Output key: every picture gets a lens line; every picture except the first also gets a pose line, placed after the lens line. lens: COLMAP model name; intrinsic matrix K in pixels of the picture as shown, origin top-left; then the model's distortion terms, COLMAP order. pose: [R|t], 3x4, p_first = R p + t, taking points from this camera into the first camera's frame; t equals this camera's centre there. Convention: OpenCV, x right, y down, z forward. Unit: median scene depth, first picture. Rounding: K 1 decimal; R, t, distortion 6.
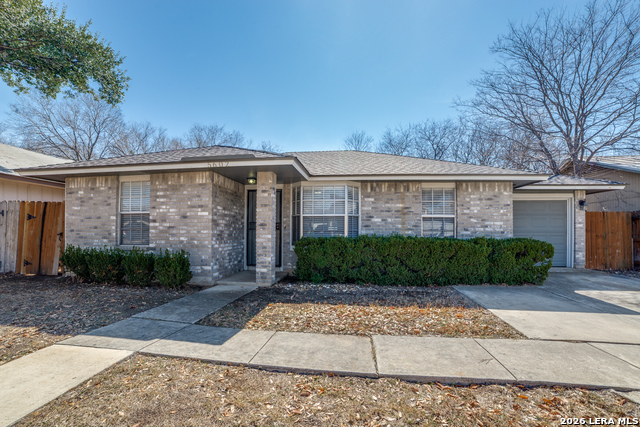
lens RADIAL K [[261.6, 0, 321.4], [0, 261.6, 215.4], [0, 0, 1]] dist [-0.103195, 0.040382]
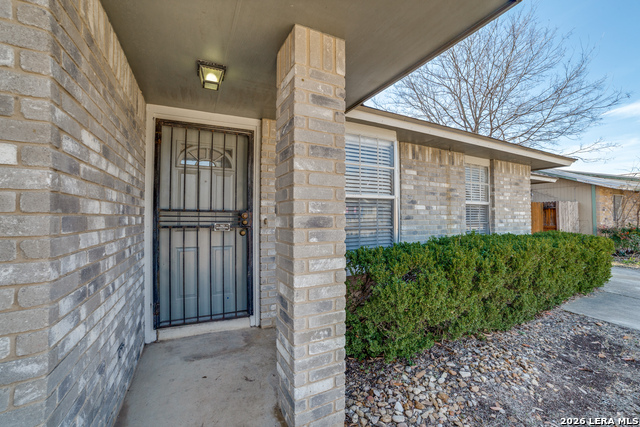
lens RADIAL K [[255.9, 0, 320.7], [0, 255.9, 207.5], [0, 0, 1]] dist [-0.115649, 0.035681]
pose [[0.836639, 0.011888, 0.547626, -0.301050], [-0.025935, 0.999503, 0.017925, 0.013602], [-0.547141, -0.029199, 0.836531, 0.648228]]
